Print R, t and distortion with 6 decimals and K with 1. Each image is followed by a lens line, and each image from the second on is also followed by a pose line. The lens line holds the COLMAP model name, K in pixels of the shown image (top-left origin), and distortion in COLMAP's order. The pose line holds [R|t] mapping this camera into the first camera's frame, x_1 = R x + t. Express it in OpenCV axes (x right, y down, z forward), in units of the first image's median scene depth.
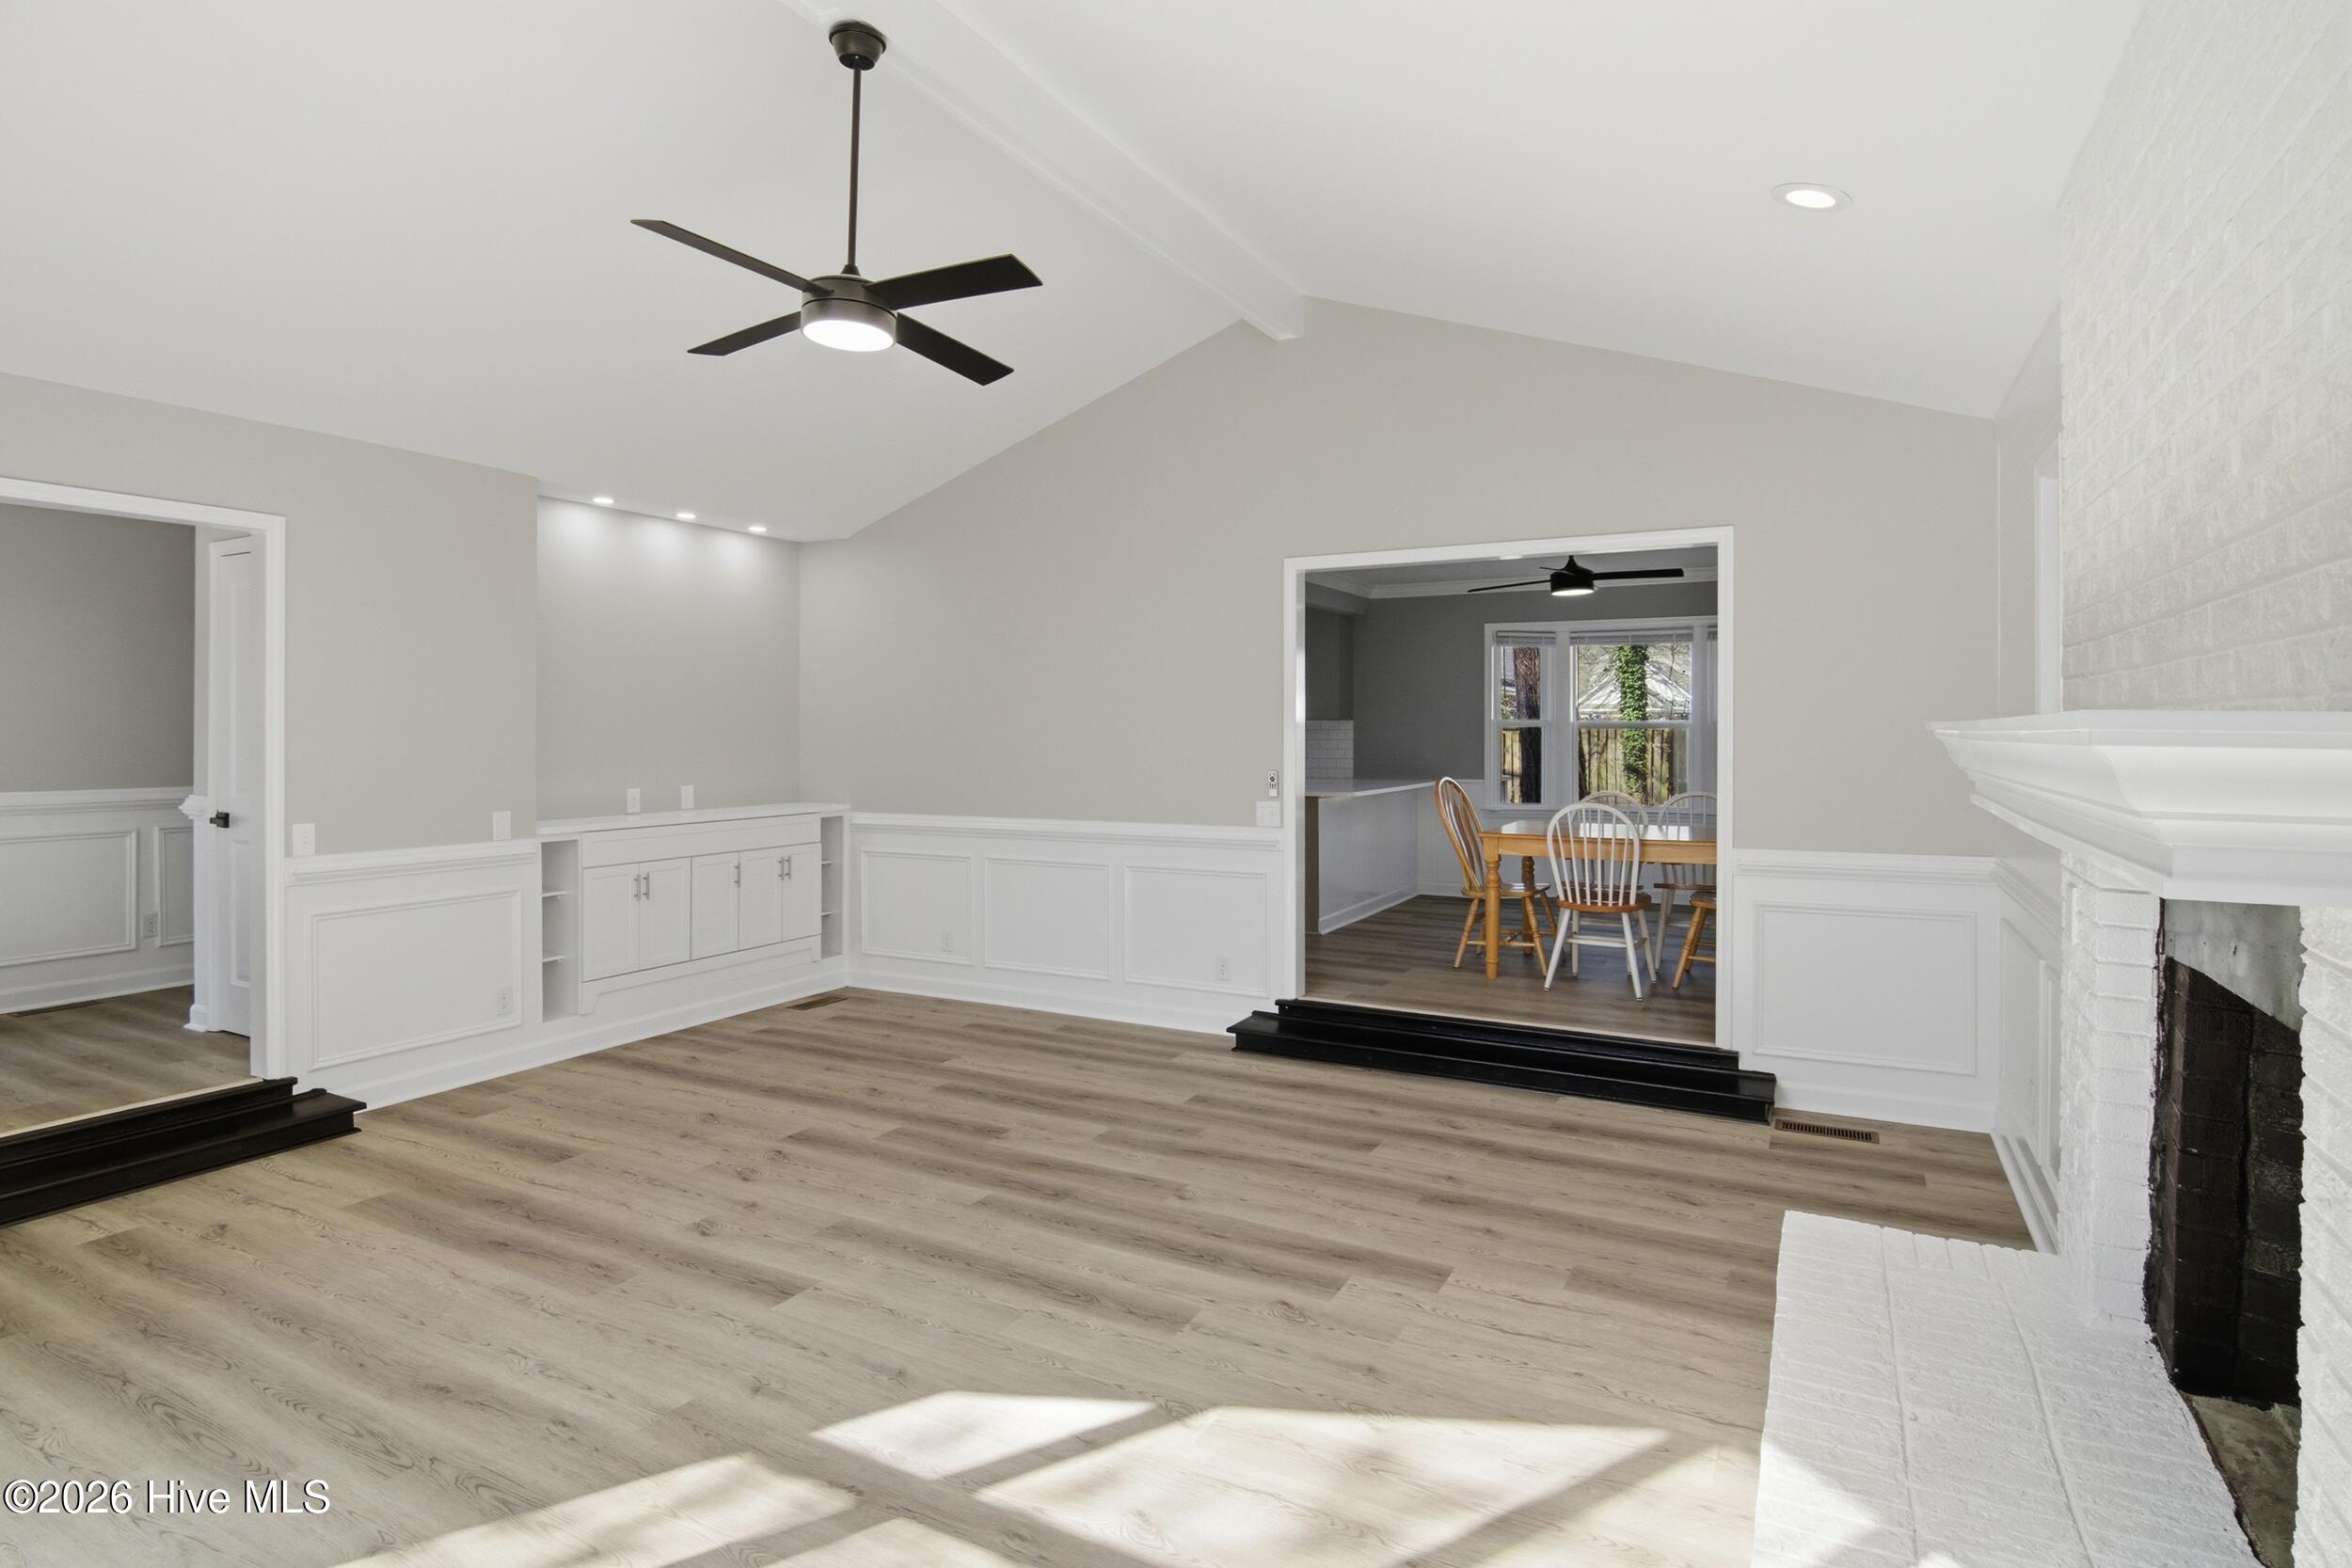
lens RADIAL K [[1212.3, 0, 1172.6], [0, 1212.3, 744.6], [0, 0, 1]] dist [-0.002841, -0.010131]
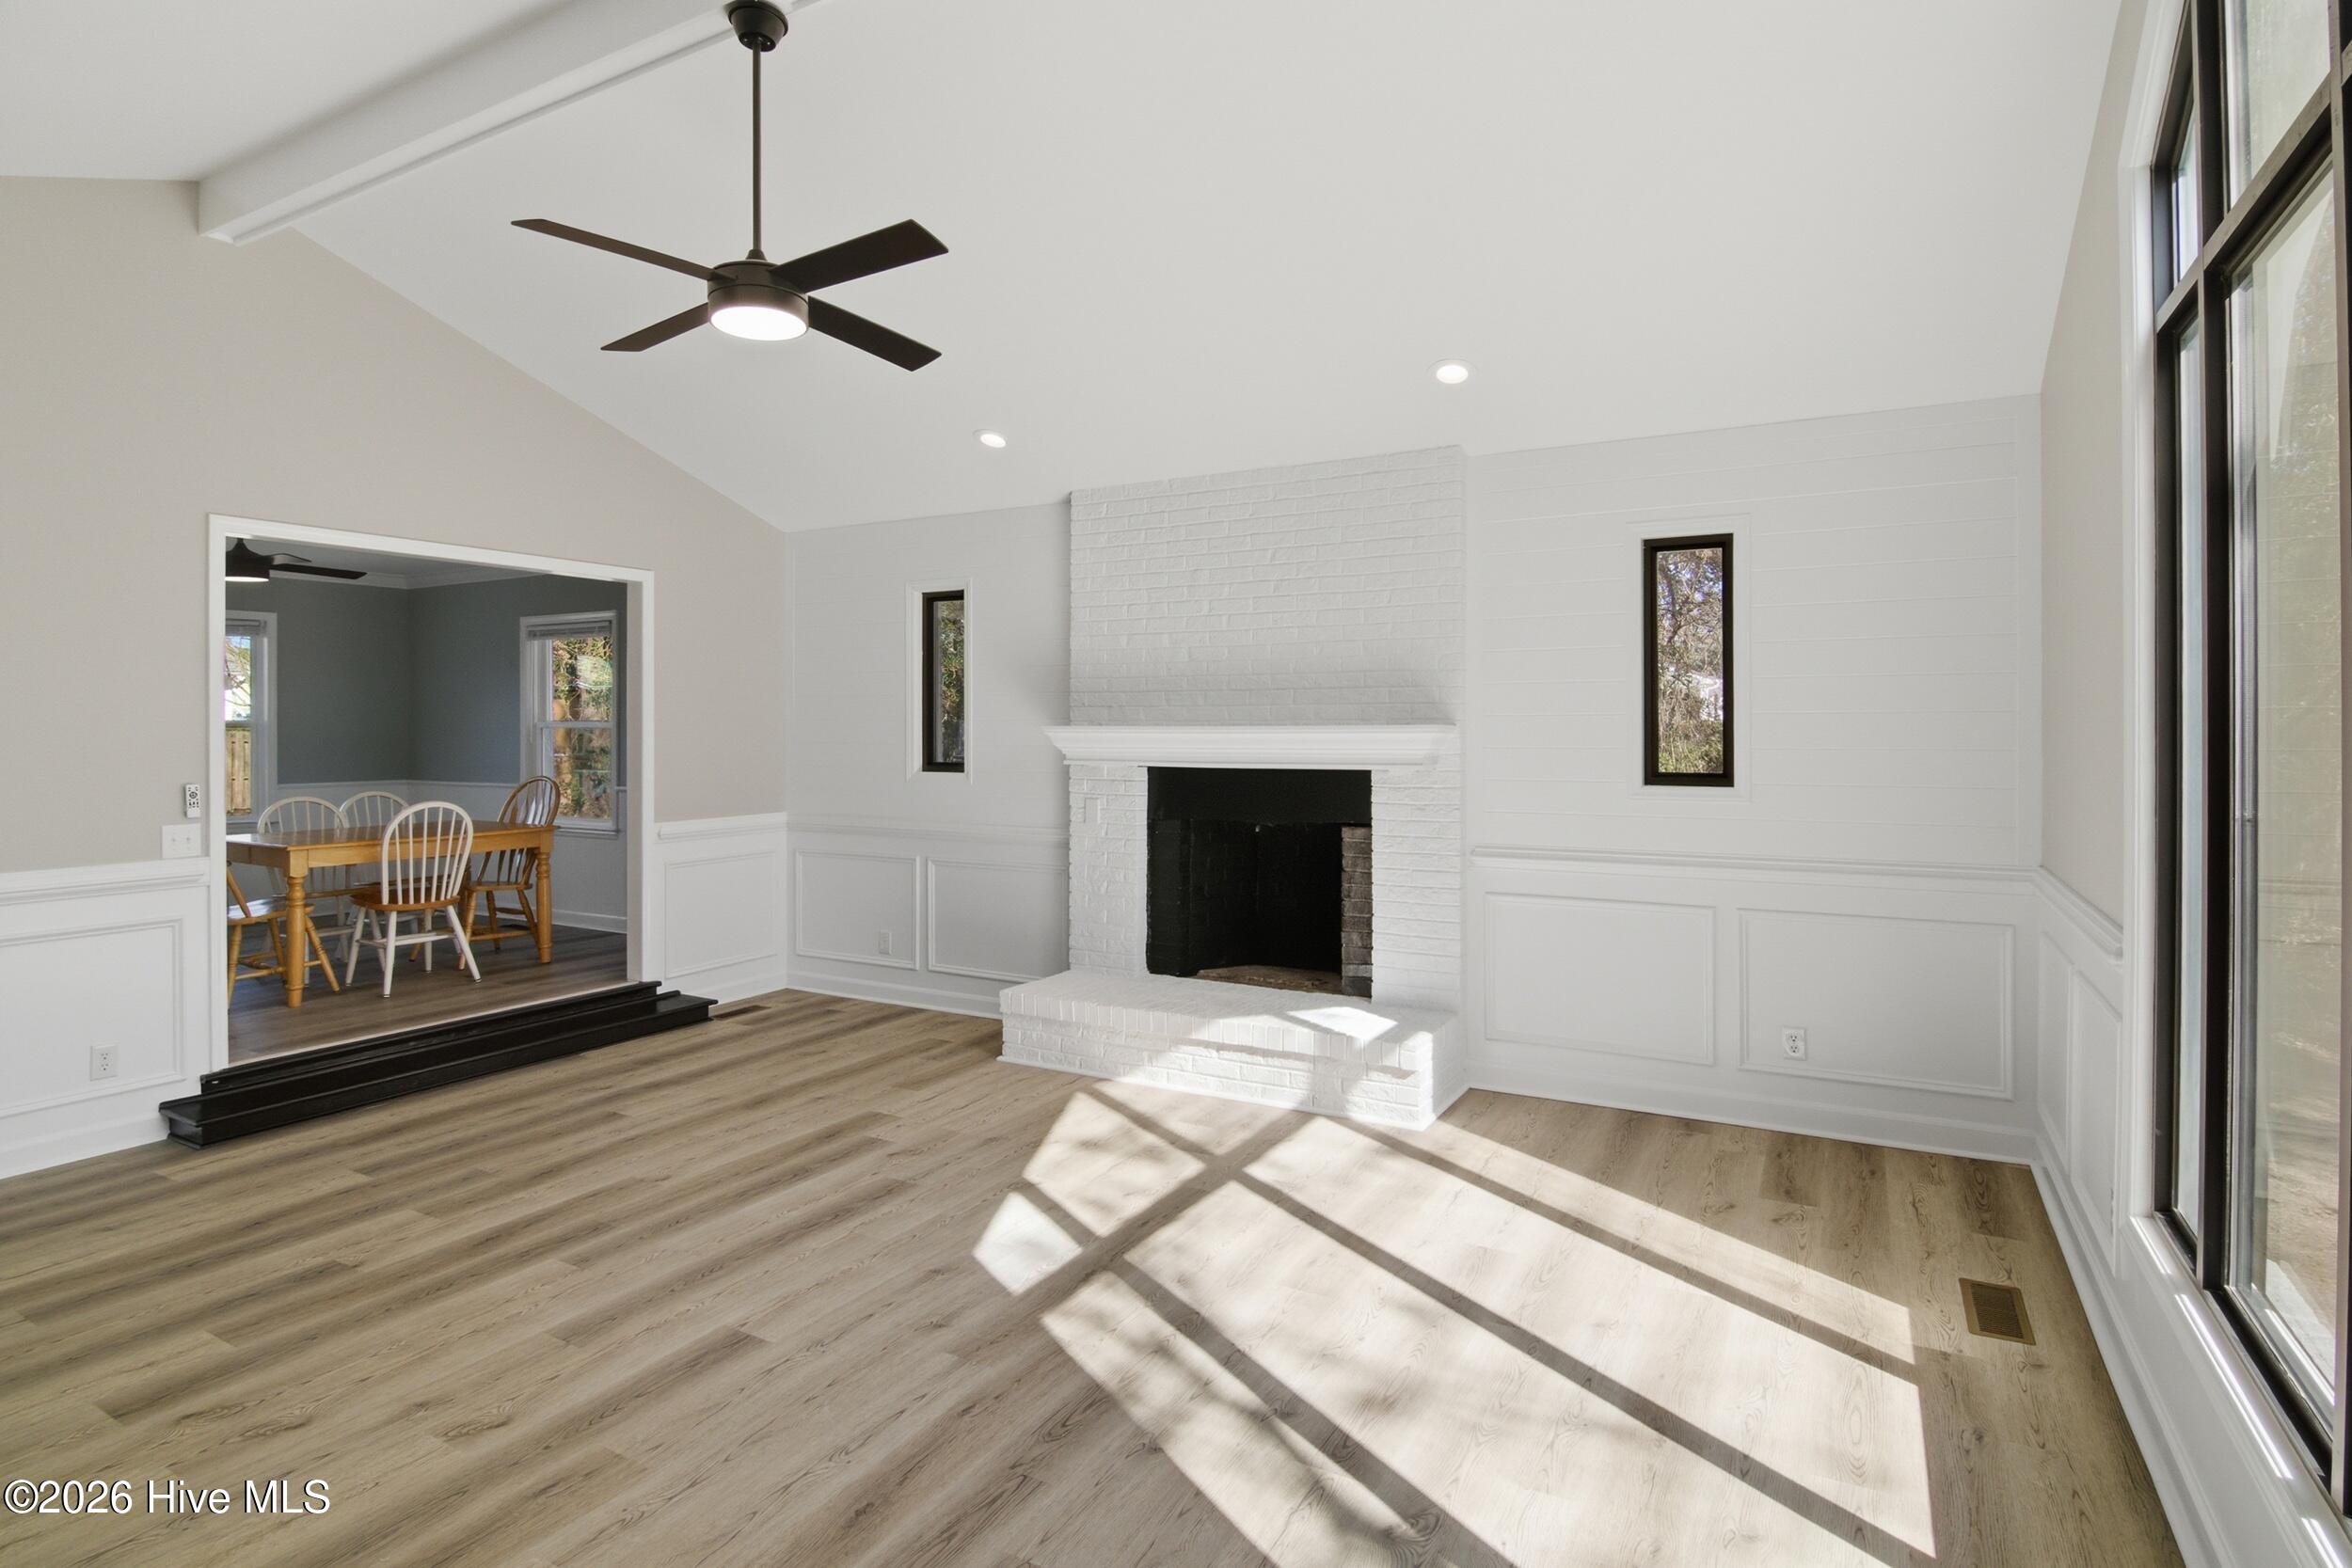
lens RADIAL K [[1212.3, 0, 1172.6], [0, 1212.3, 744.6], [0, 0, 1]] dist [-0.002841, -0.010131]
pose [[0.017746, -0.011589, 0.999775, -1.104248], [0.015207, 0.999820, 0.011320, -0.004600], [-0.999727, 0.015003, 0.017919, 0.583034]]
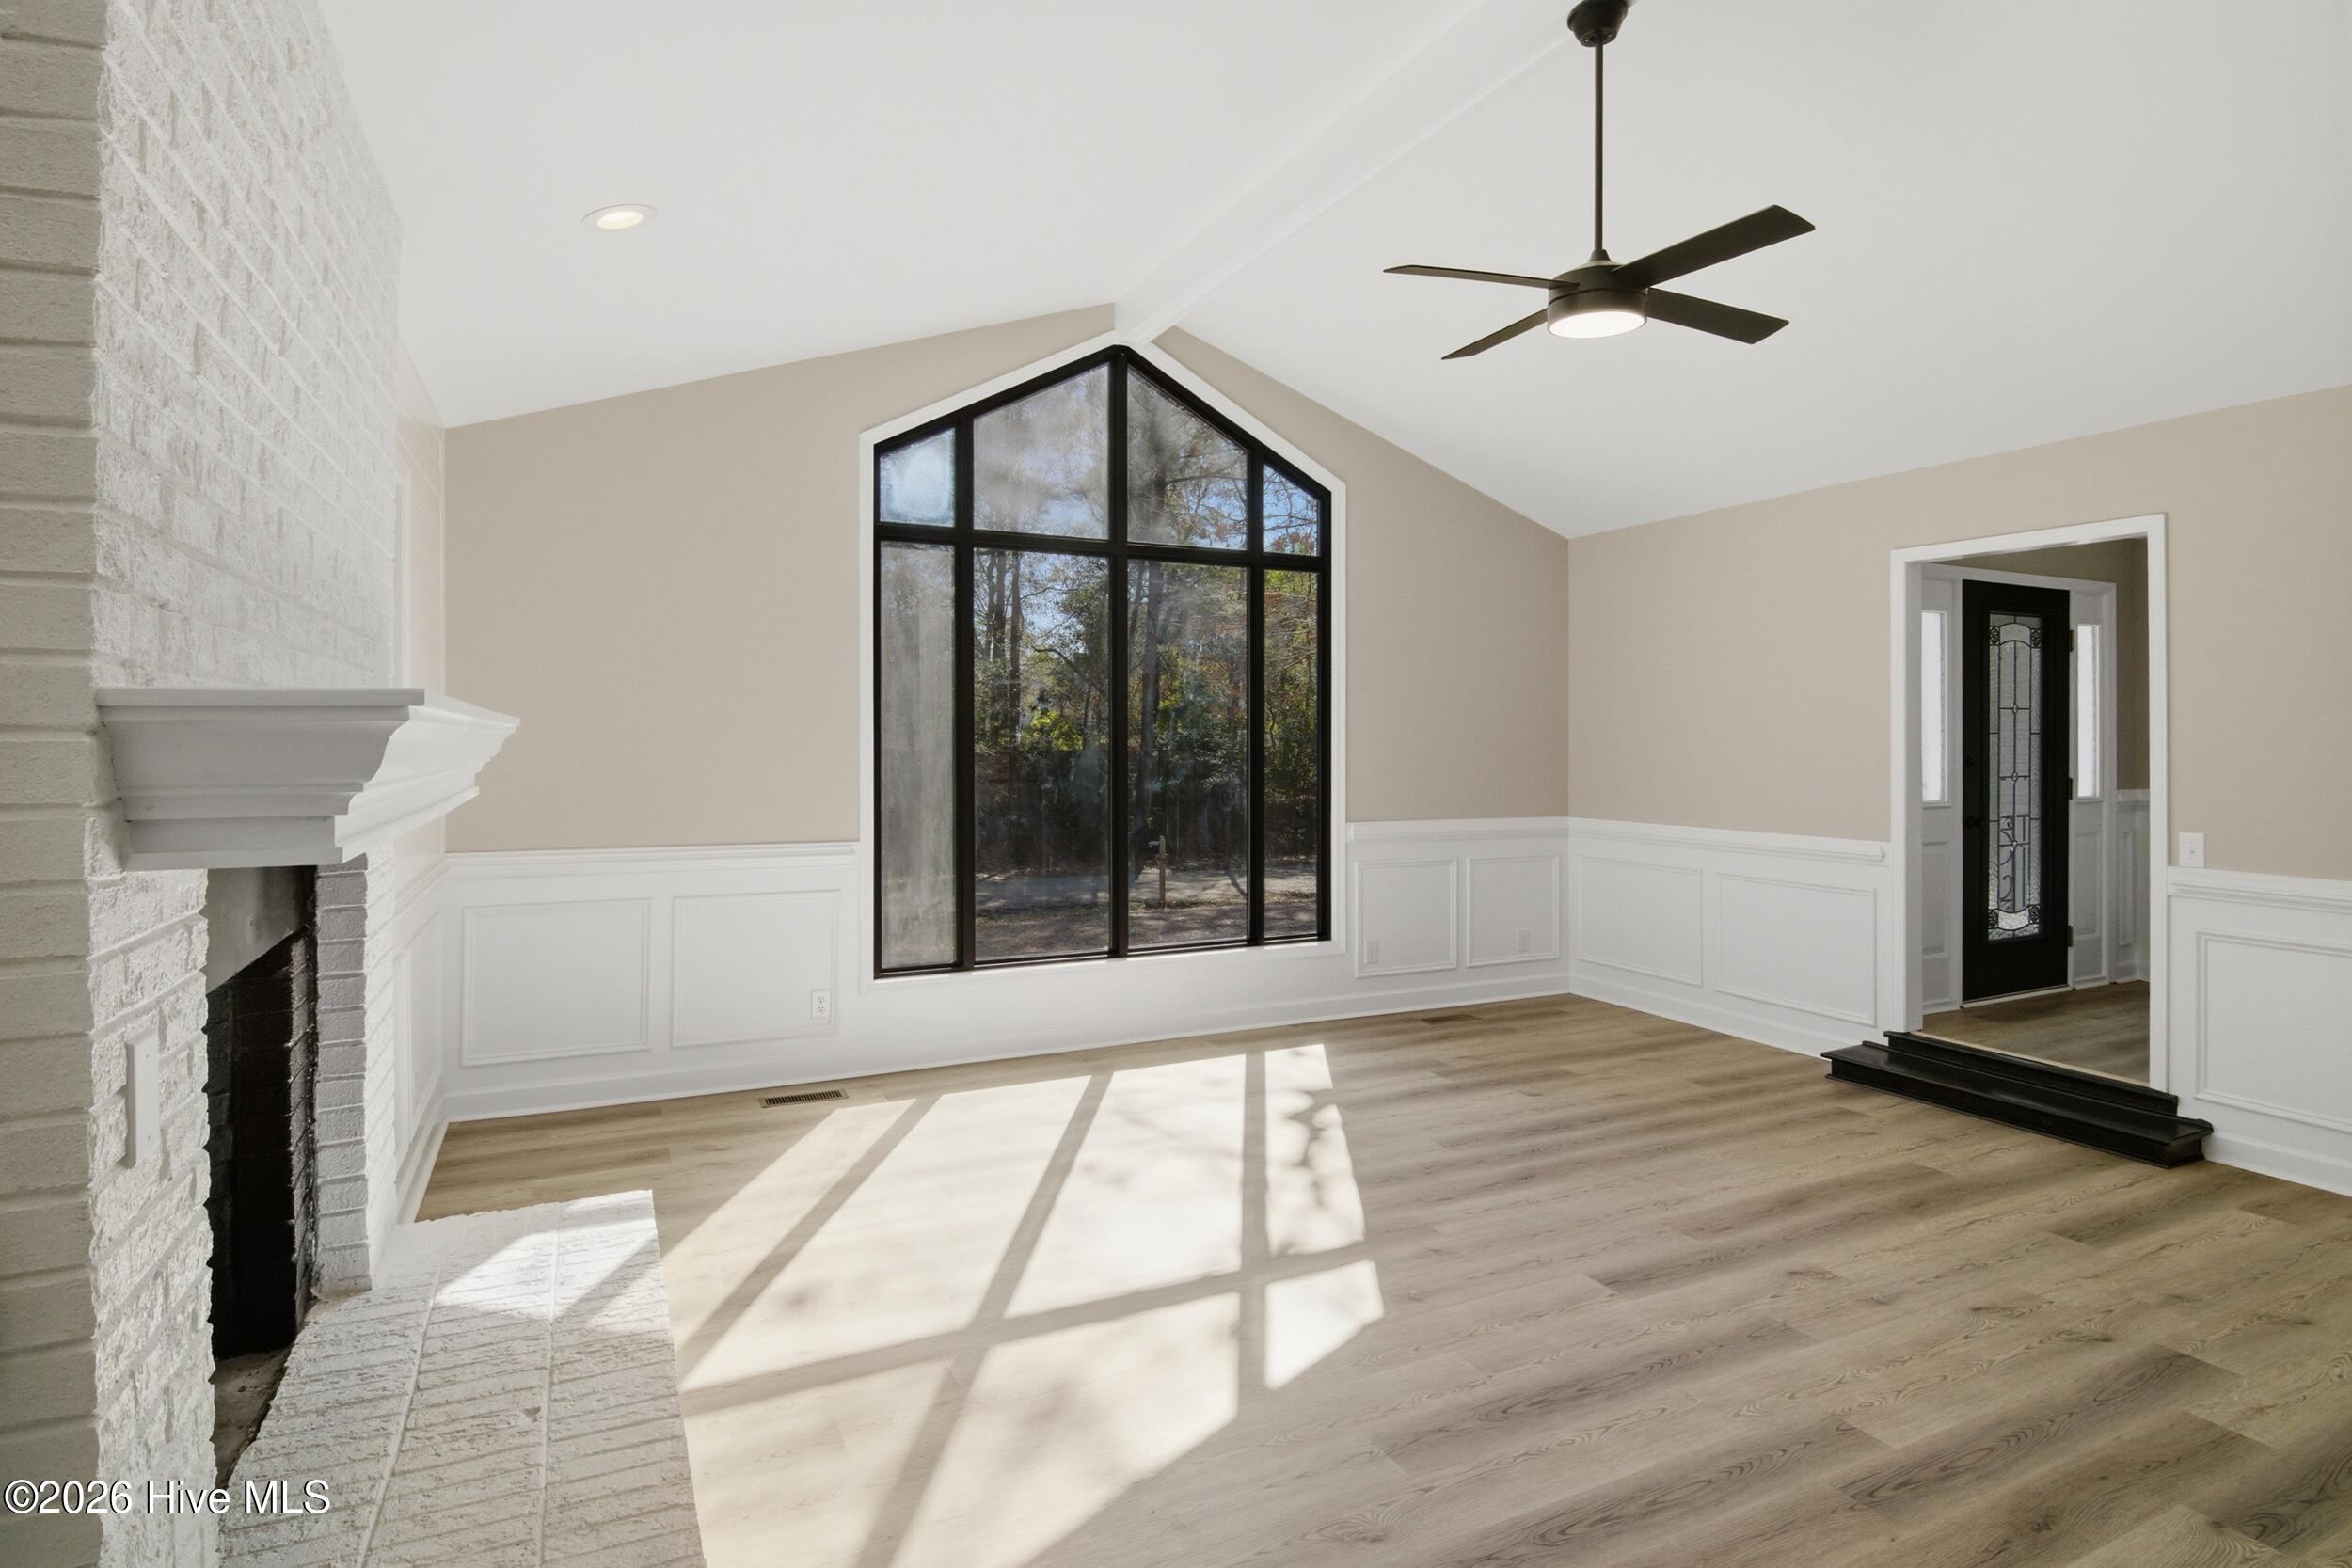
lens RADIAL K [[1212.3, 0, 1172.6], [0, 1212.3, 744.6], [0, 0, 1]] dist [-0.002841, -0.010131]
pose [[-0.584752, 0.004257, -0.811201, 0.648749], [-0.011925, 0.999833, 0.013844, -0.008603], [0.811124, 0.017769, -0.584604, 1.157757]]
